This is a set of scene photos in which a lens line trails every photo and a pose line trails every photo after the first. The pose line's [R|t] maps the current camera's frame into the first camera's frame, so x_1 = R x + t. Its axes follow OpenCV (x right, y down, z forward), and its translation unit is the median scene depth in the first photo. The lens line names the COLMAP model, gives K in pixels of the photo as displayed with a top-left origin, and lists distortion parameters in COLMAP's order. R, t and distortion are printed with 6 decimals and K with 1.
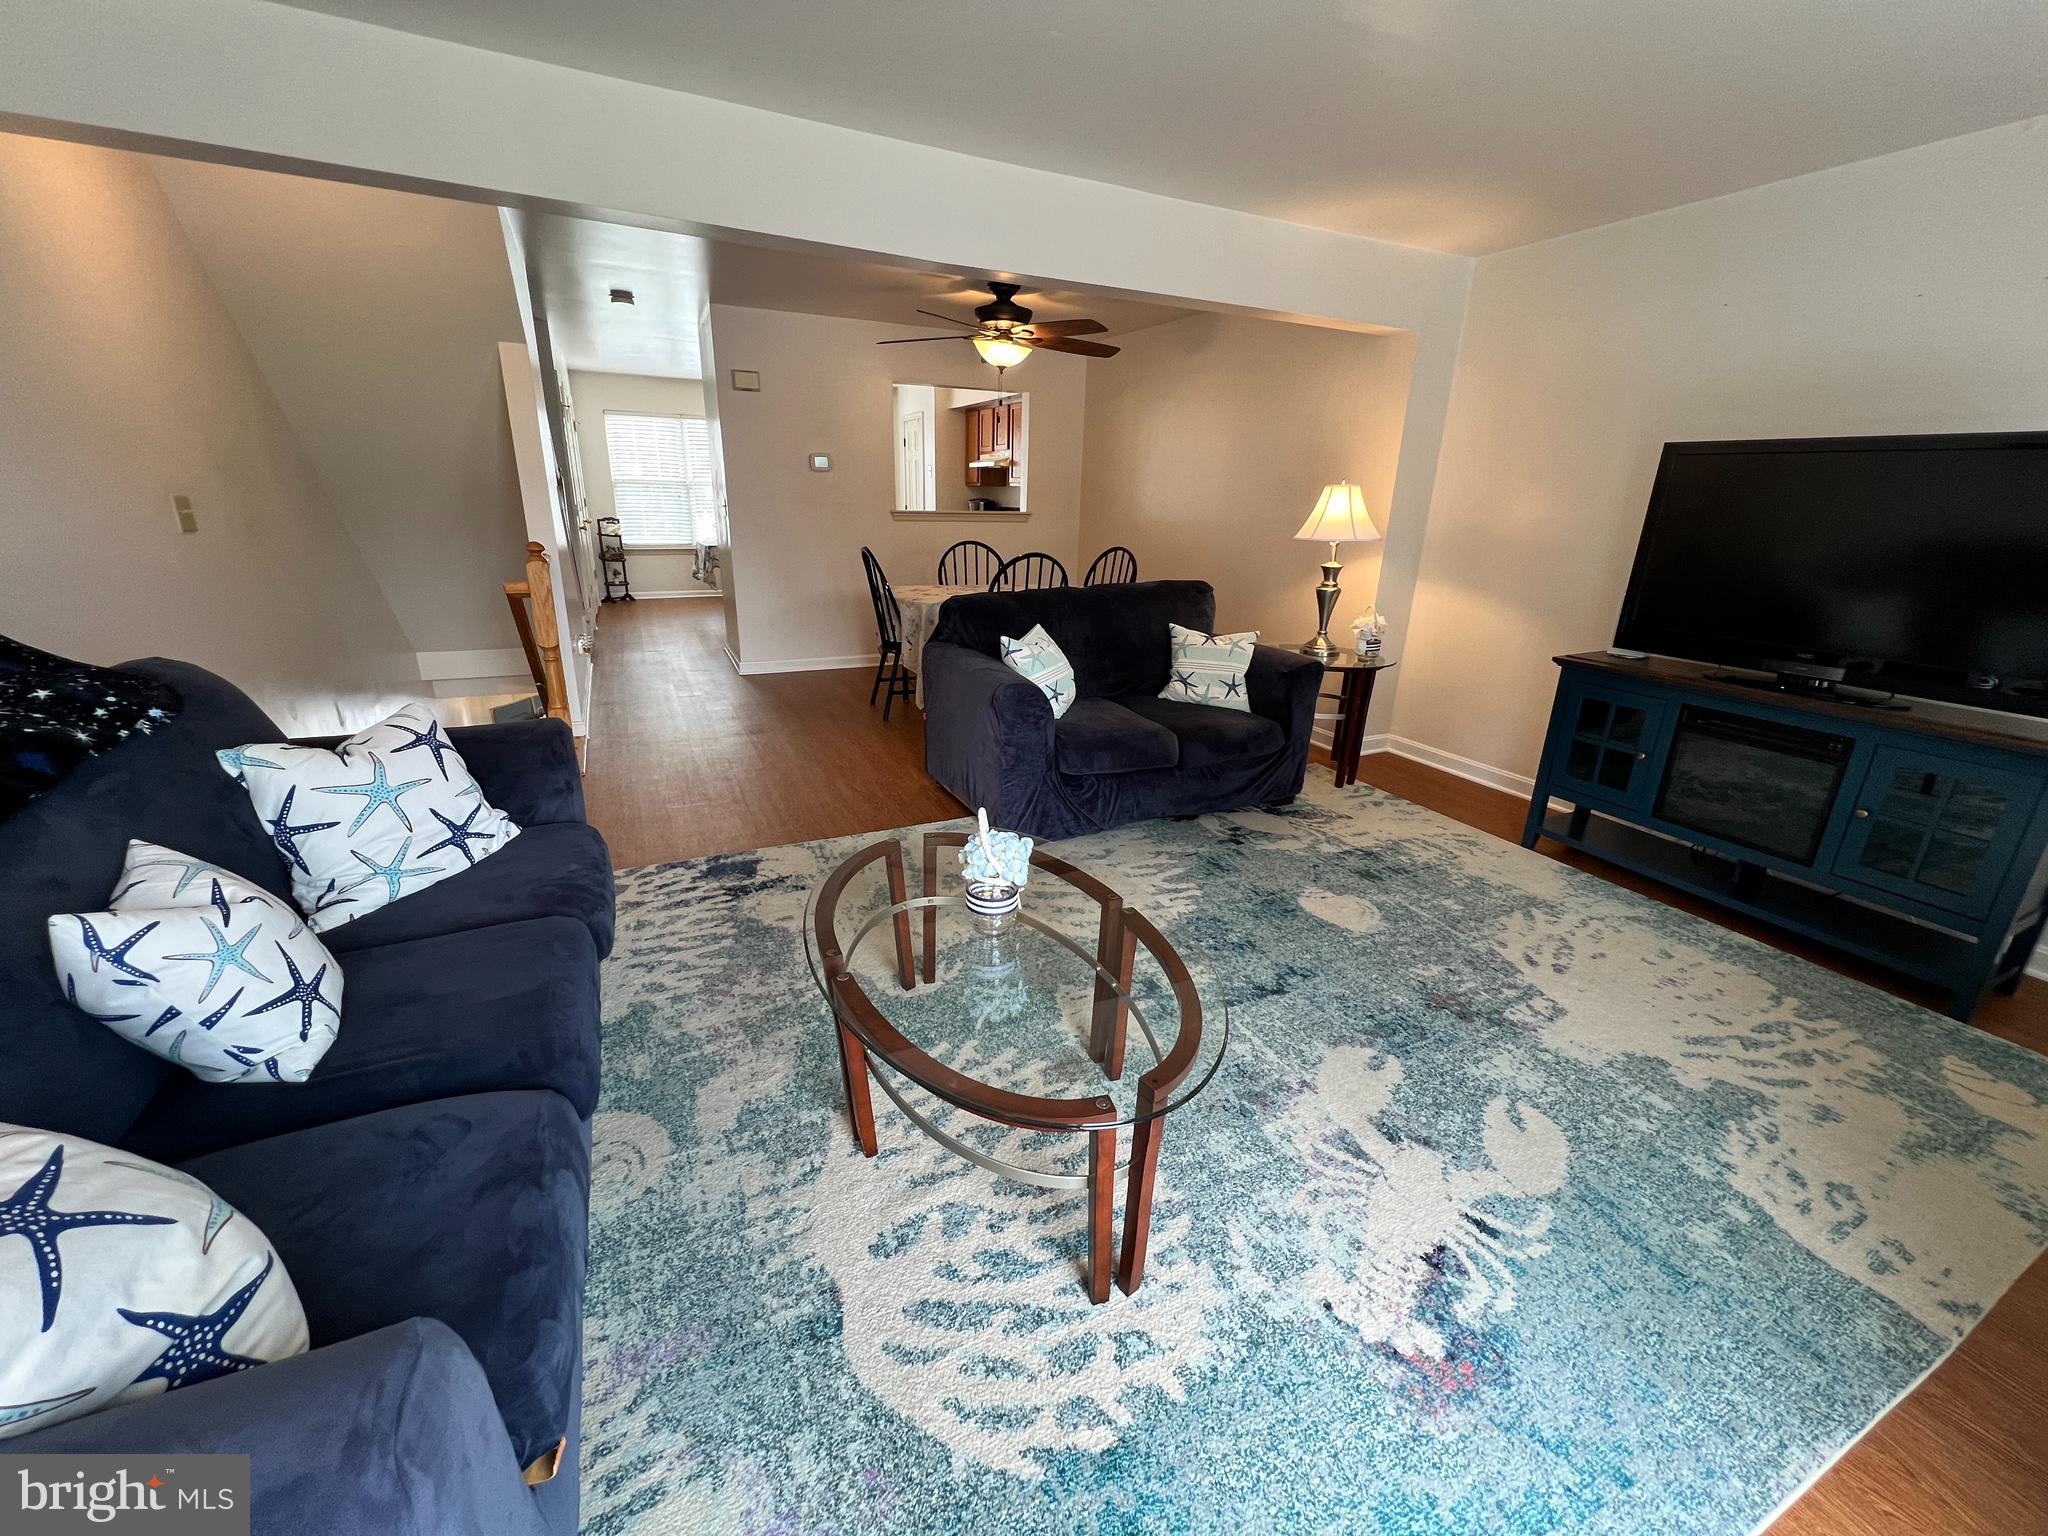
lens RADIAL K [[814.5, 0, 1024.0], [0, 814.5, 768.0], [0, 0, 1]] dist [-0.000665, 0.000103]
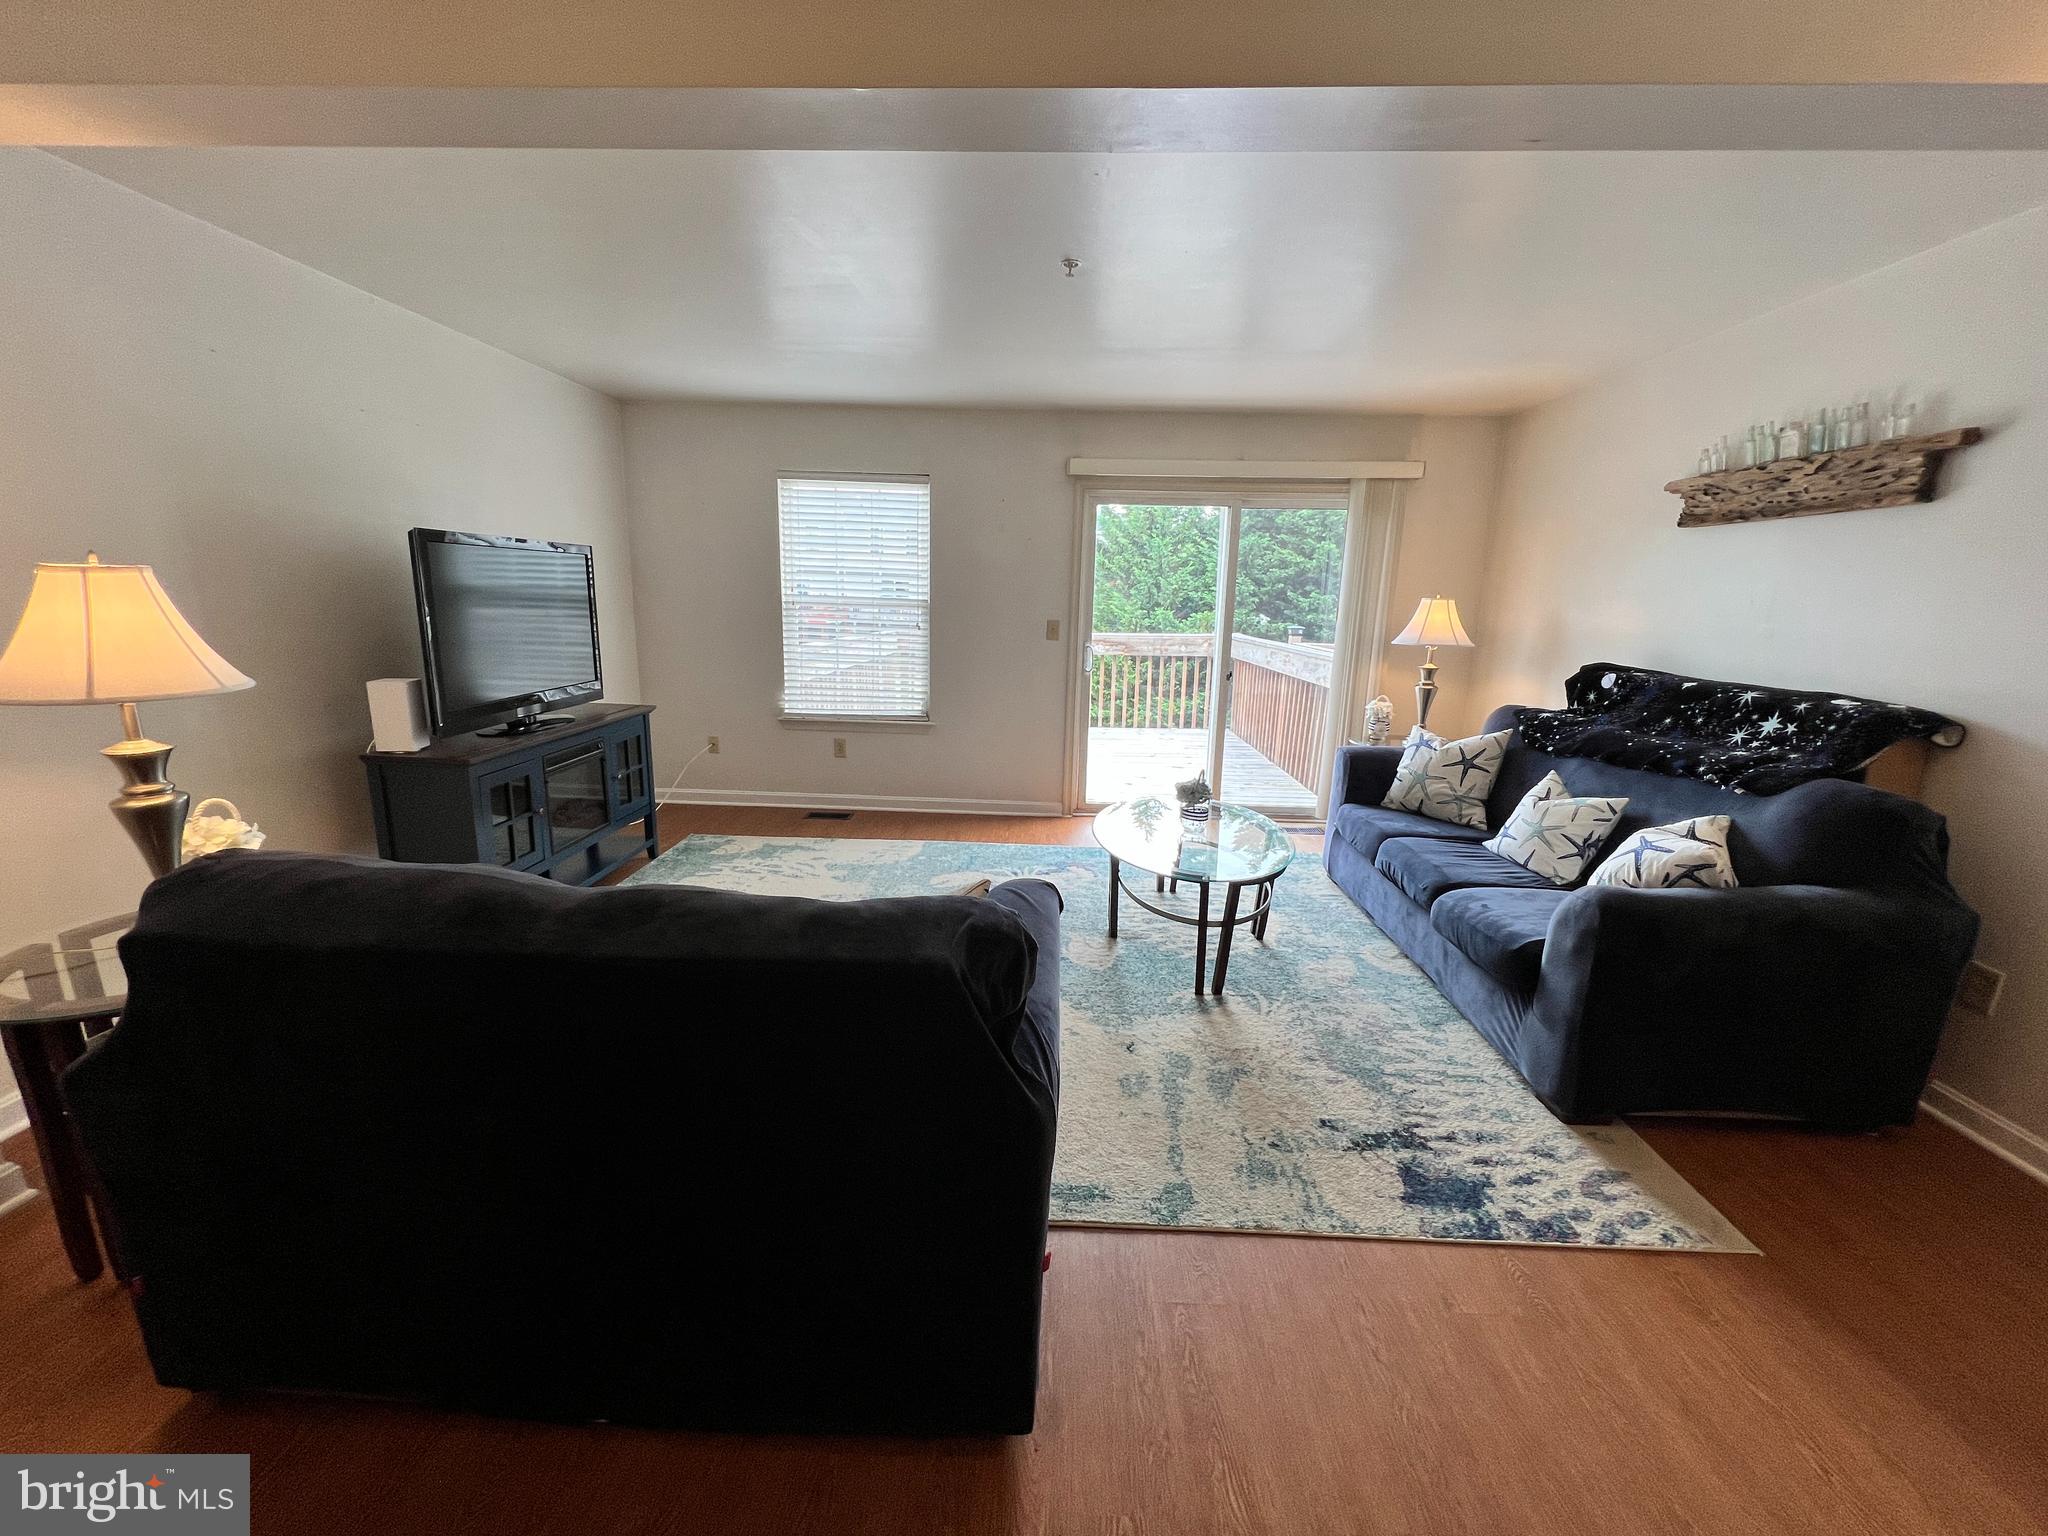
lens RADIAL K [[814.5, 0, 1024.0], [0, 814.5, 768.0], [0, 0, 1]] dist [-0.000665, 0.000103]
pose [[-0.883674, -0.145123, 0.445039, -0.320085], [0.106289, 0.863689, 0.492690, -0.566730], [-0.455876, 0.482680, -0.747795, 1.568801]]
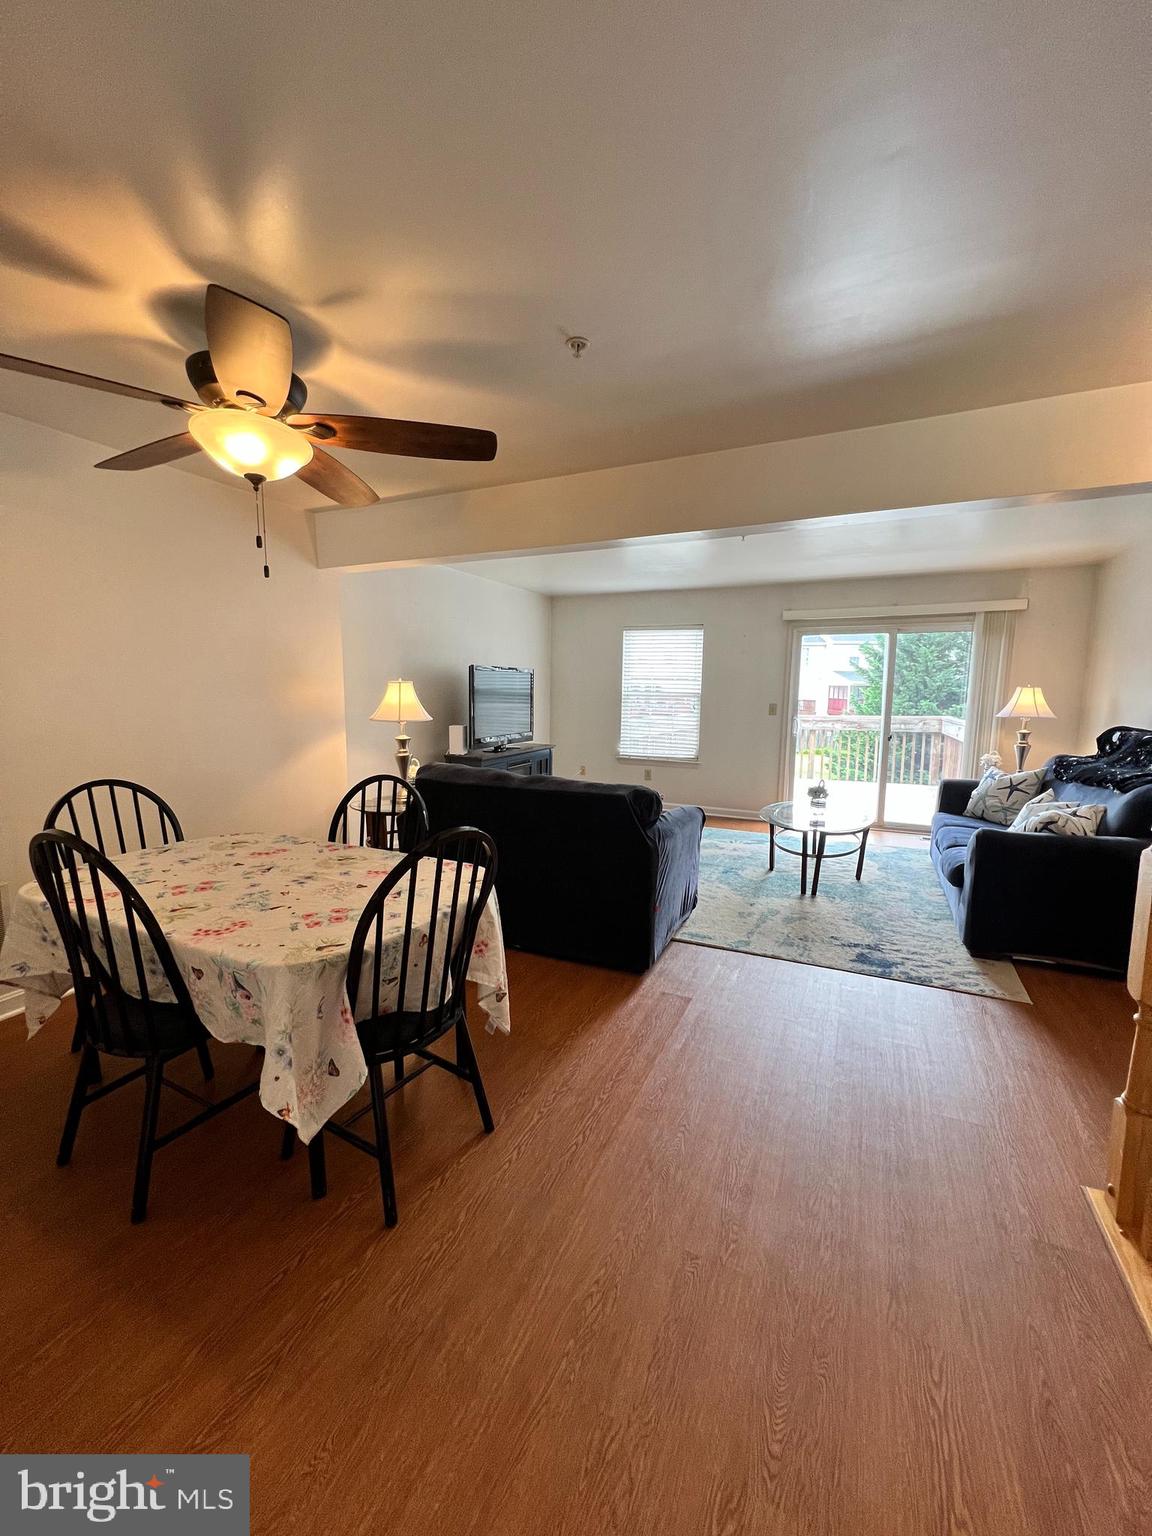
lens RADIAL K [[610.9, 0, 576.0], [0, 610.9, 768.0], [0, 0, 1]] dist [-0.000665, 0.000103]
pose [[-0.631632, -0.132395, 0.763880, -0.835990], [0.226565, 0.910774, 0.345194, -0.690890], [-0.741424, 0.391104, -0.545278, 1.920537]]
